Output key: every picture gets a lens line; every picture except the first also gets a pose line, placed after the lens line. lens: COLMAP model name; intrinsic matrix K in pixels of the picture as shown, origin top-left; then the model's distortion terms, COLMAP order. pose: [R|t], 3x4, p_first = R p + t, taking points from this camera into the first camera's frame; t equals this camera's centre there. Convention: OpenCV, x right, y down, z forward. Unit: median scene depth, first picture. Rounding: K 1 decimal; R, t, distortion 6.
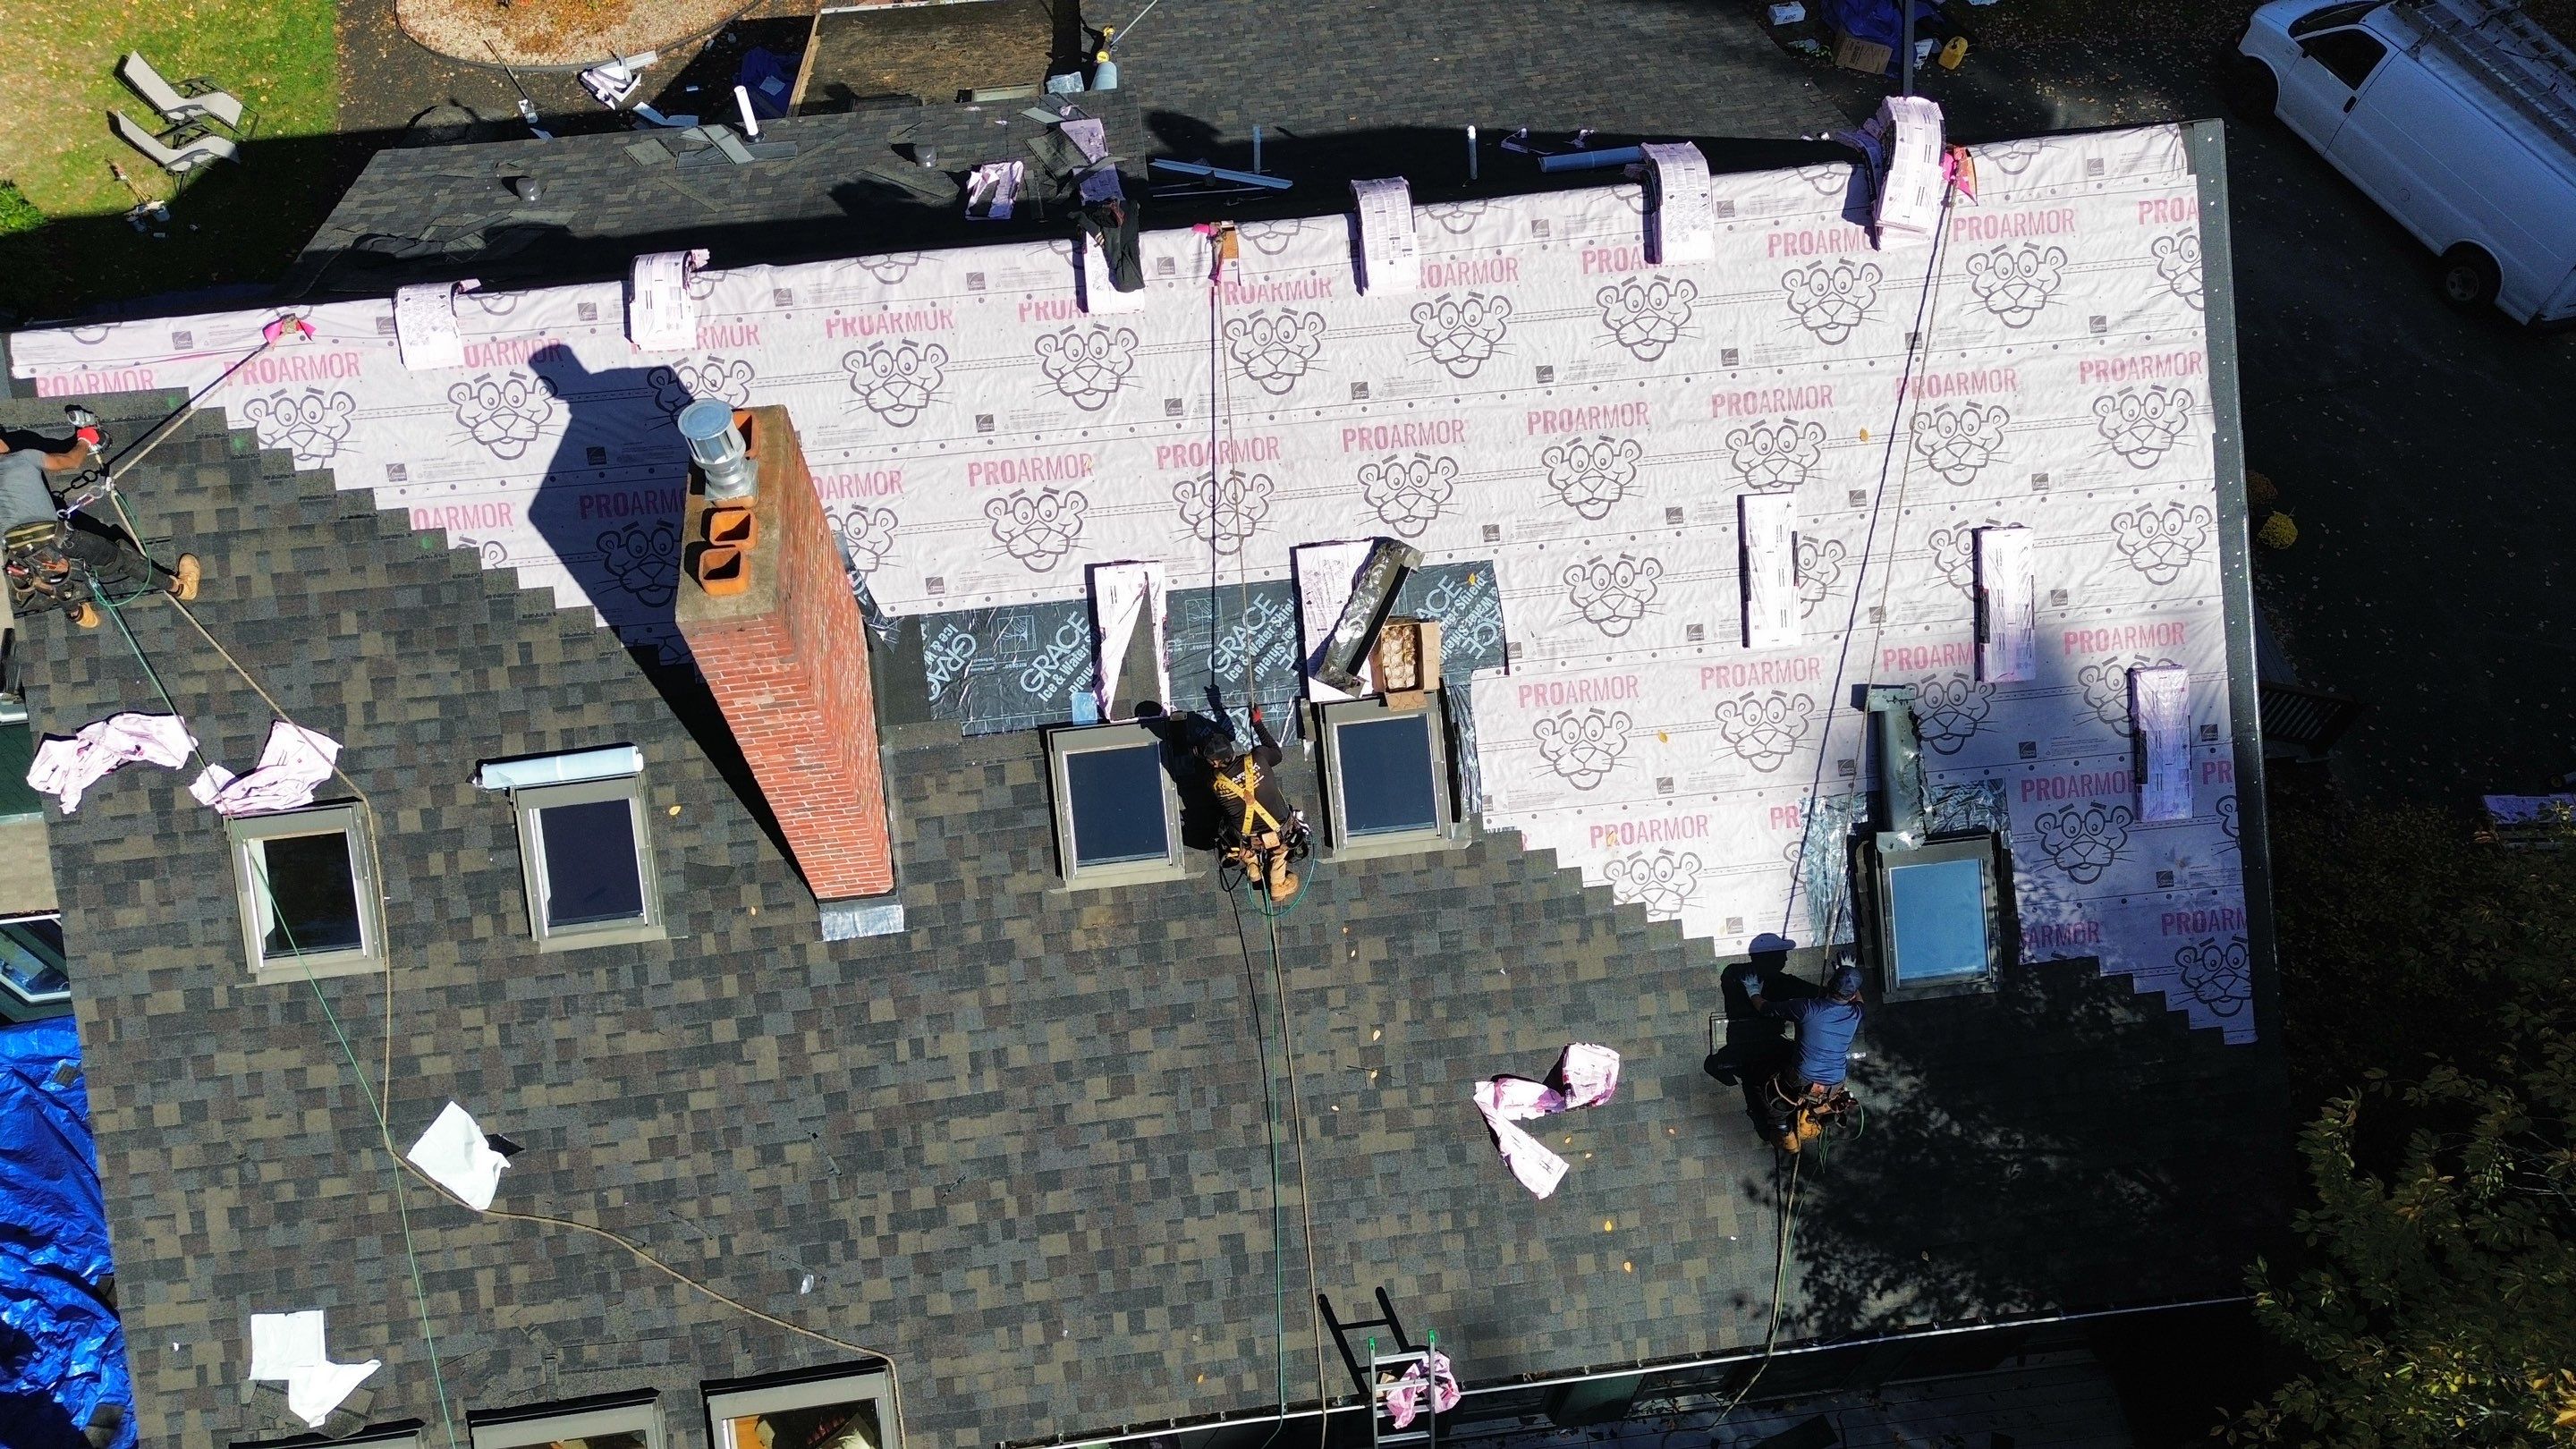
lens RADIAL K [[1813.3, 0, 1292.5], [0, 1813.3, 723.9], [0, 0, 1]] dist [0.076344, -0.066882]
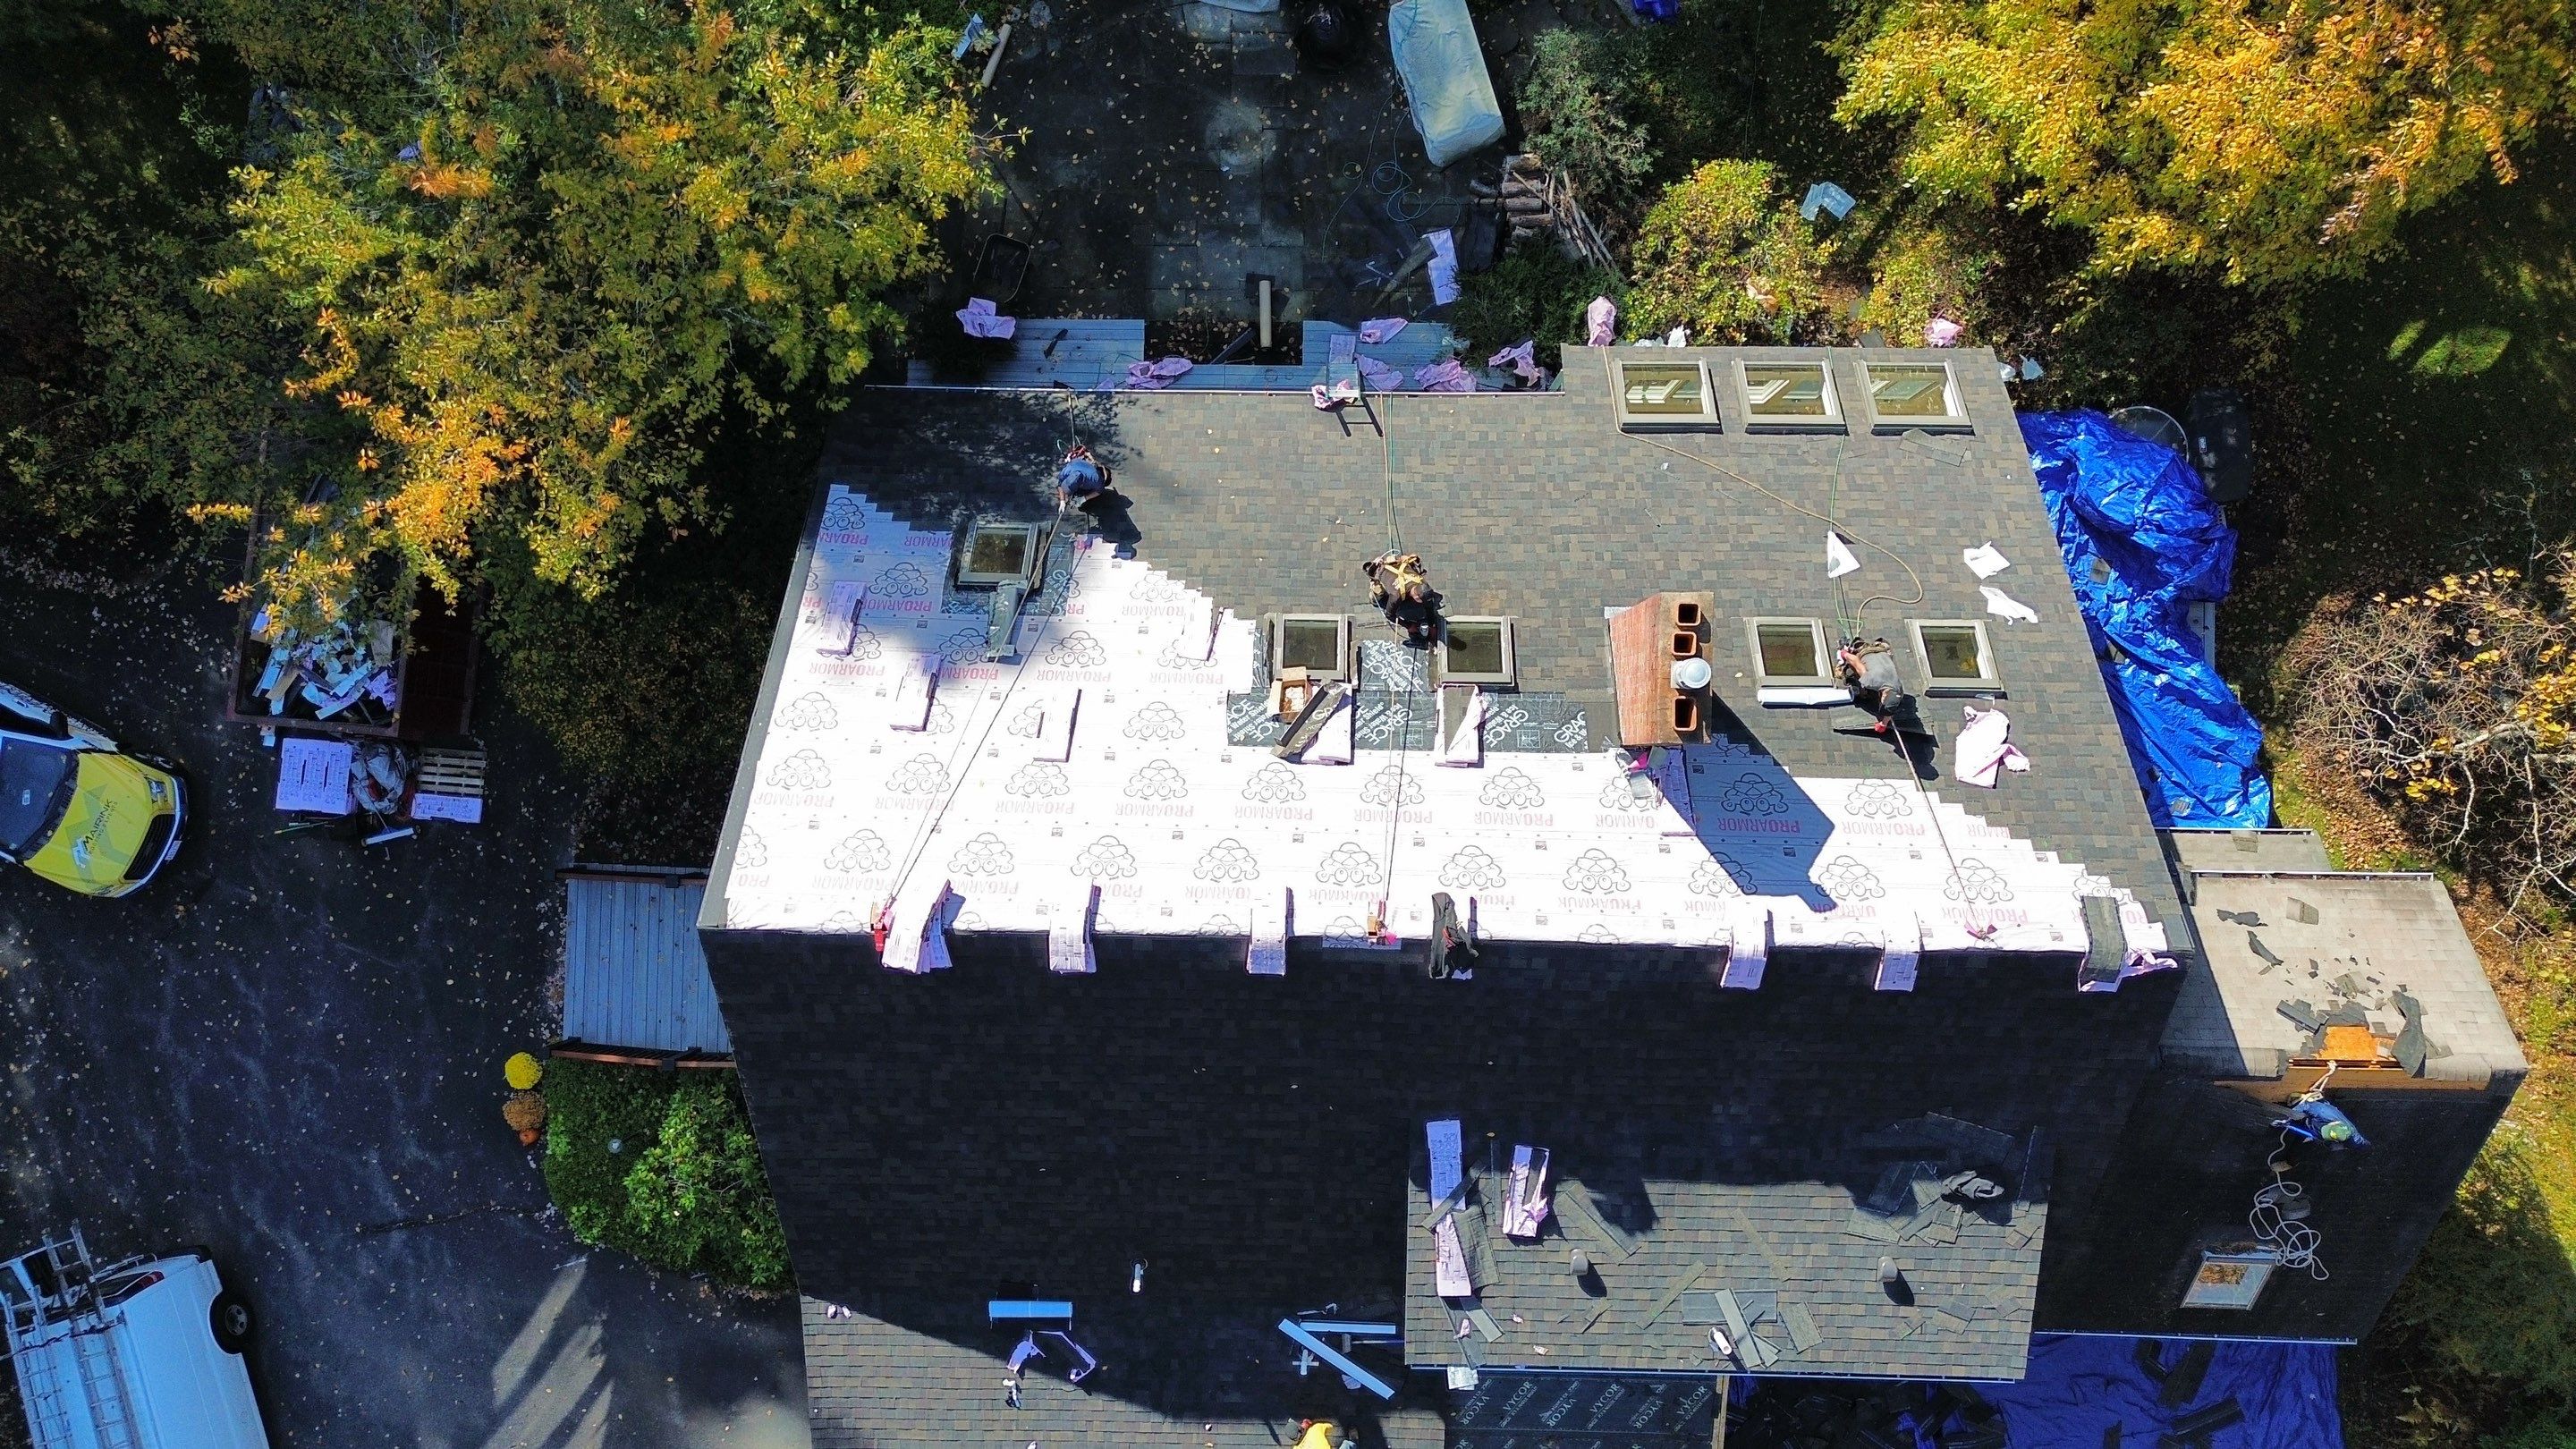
lens RADIAL K [[1813.3, 0, 1289.3], [0, 1813.3, 715.7], [0, 0, 1]] dist [0.076344, -0.066882]
pose [[-0.990452, -0.131661, 0.040867, -0.004441], [0.131383, -0.811728, 0.569066, -0.959946], [-0.041750, 0.569002, 0.821276, -0.317817]]
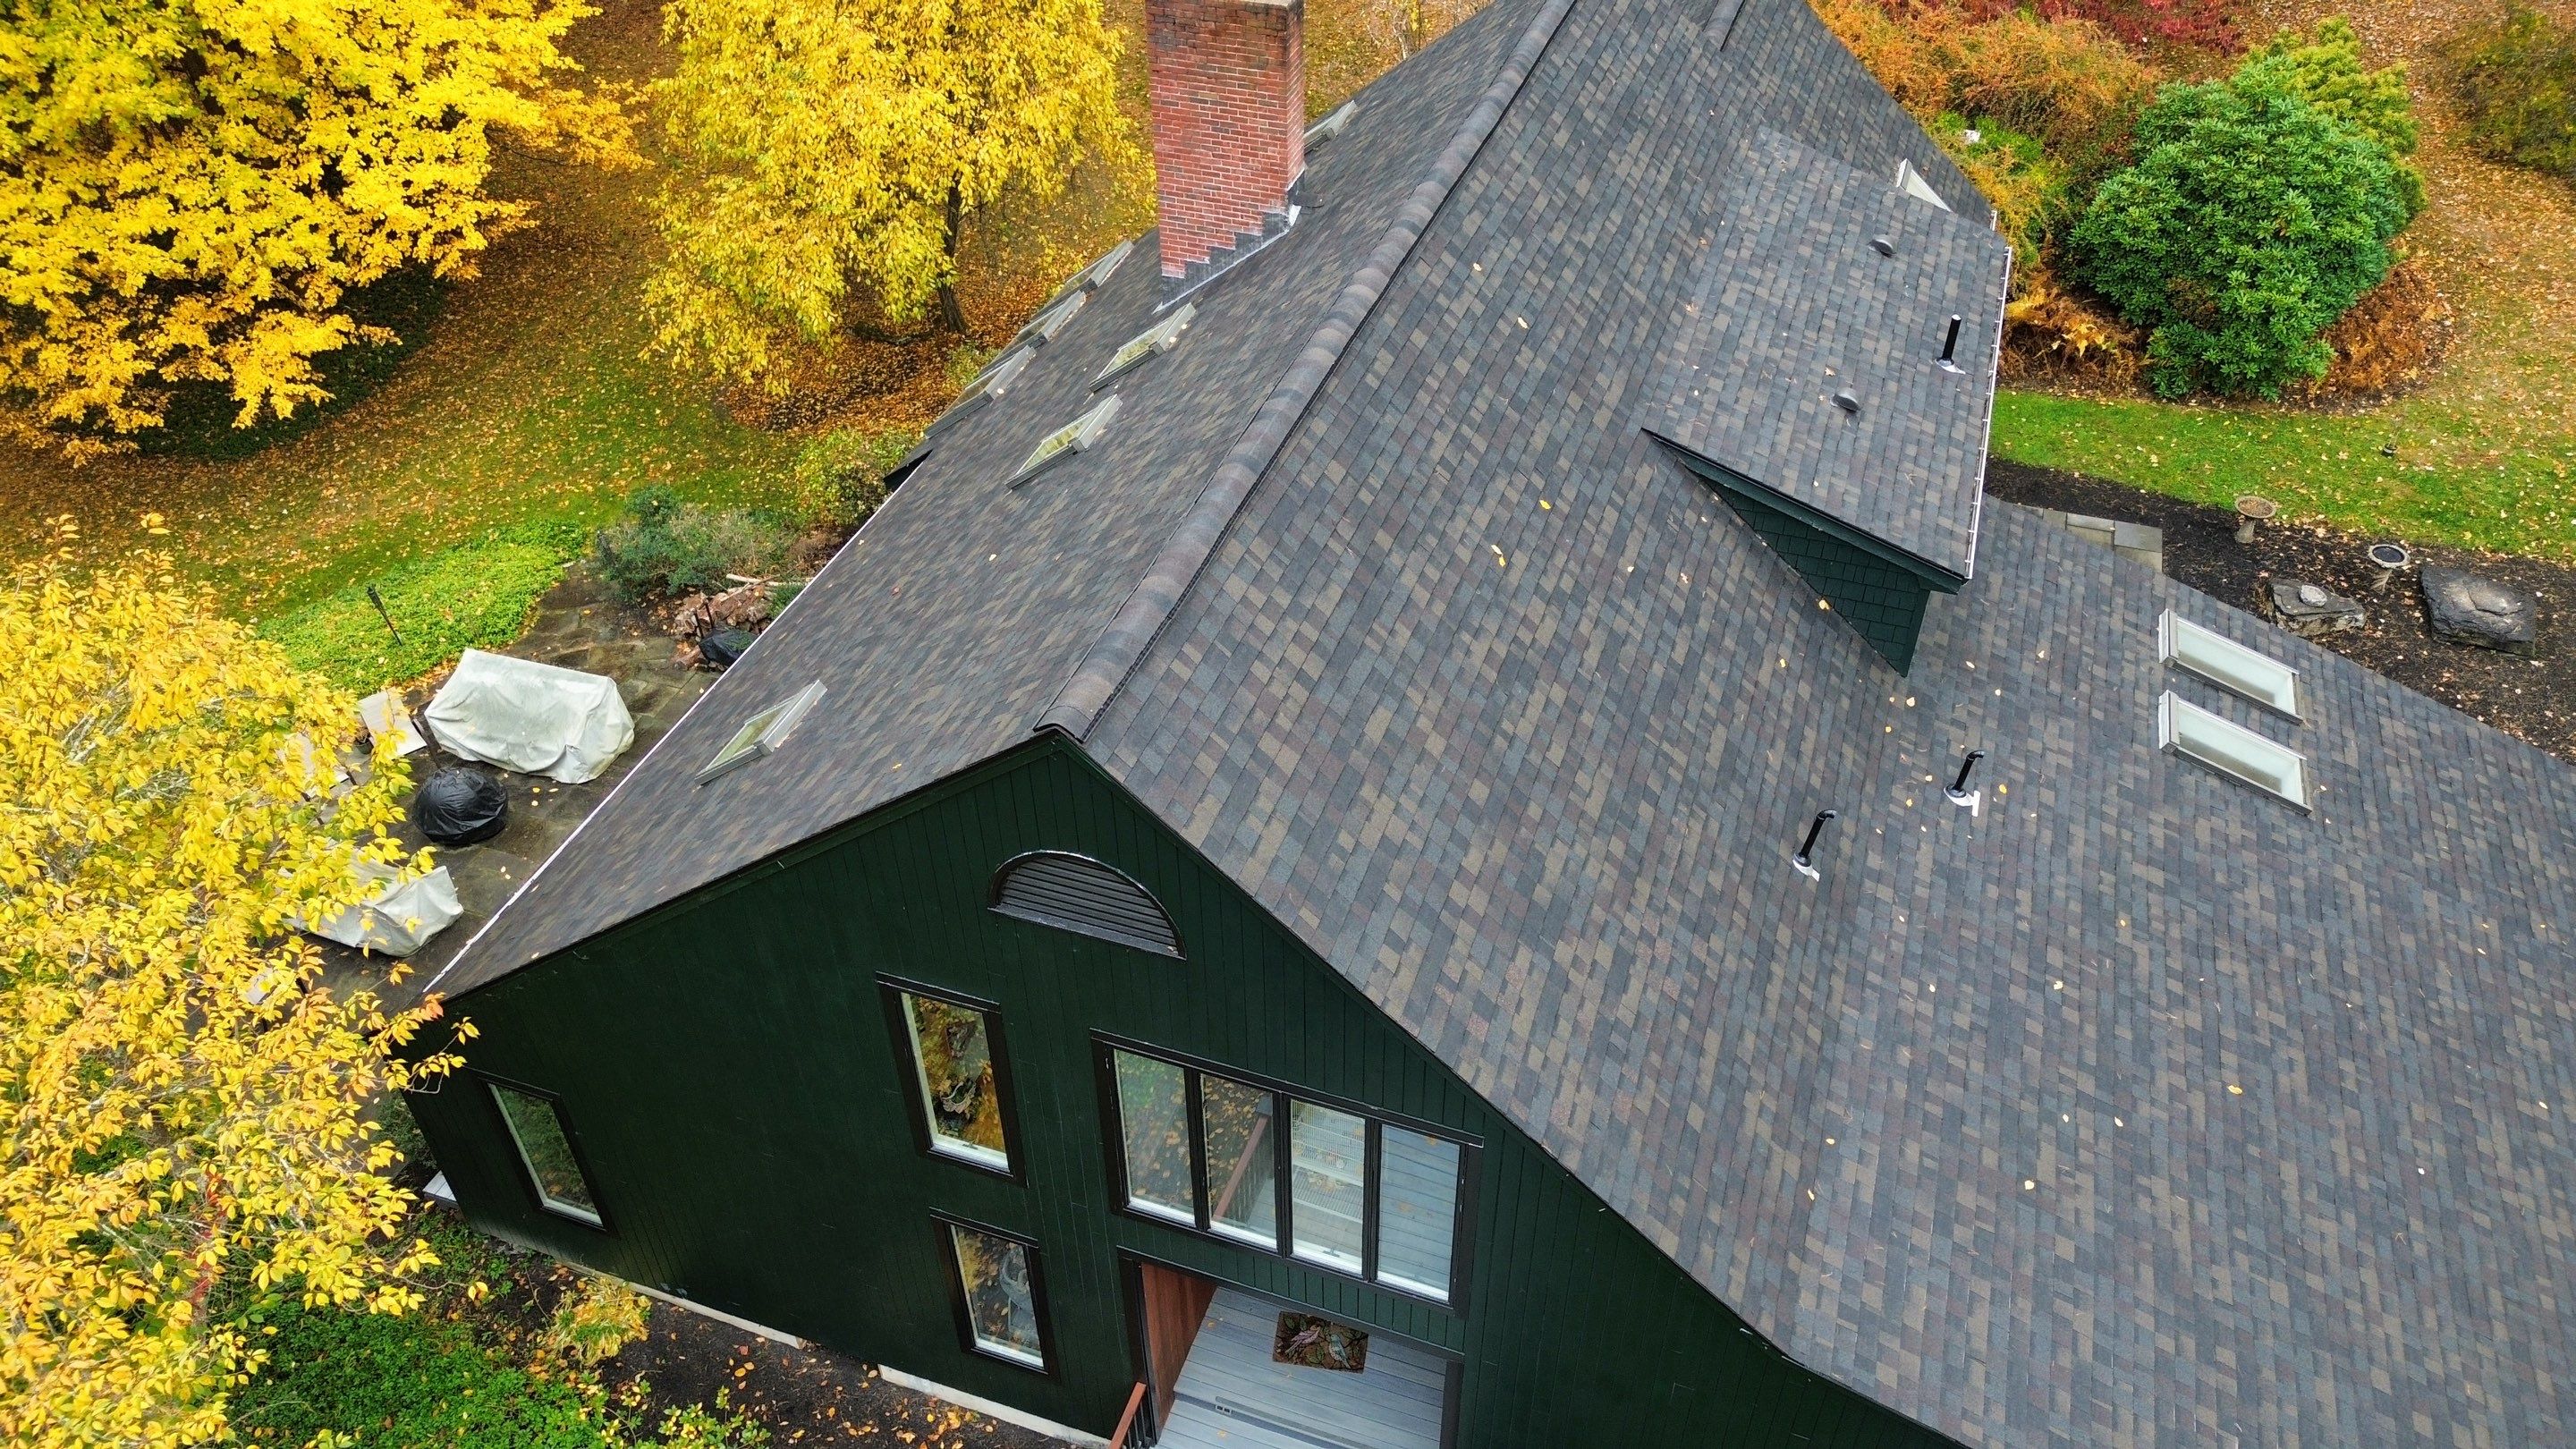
lens RADIAL K [[1813.3, 0, 1276.5], [0, 1813.3, 717.7], [0, 0, 1]] dist [0.076344, -0.066882]
pose [[-0.447035, 0.597959, -0.665286, 1.006553], [-0.735294, 0.177908, 0.653981, -0.945665], [0.509414, 0.781533, 0.360144, 0.746376]]
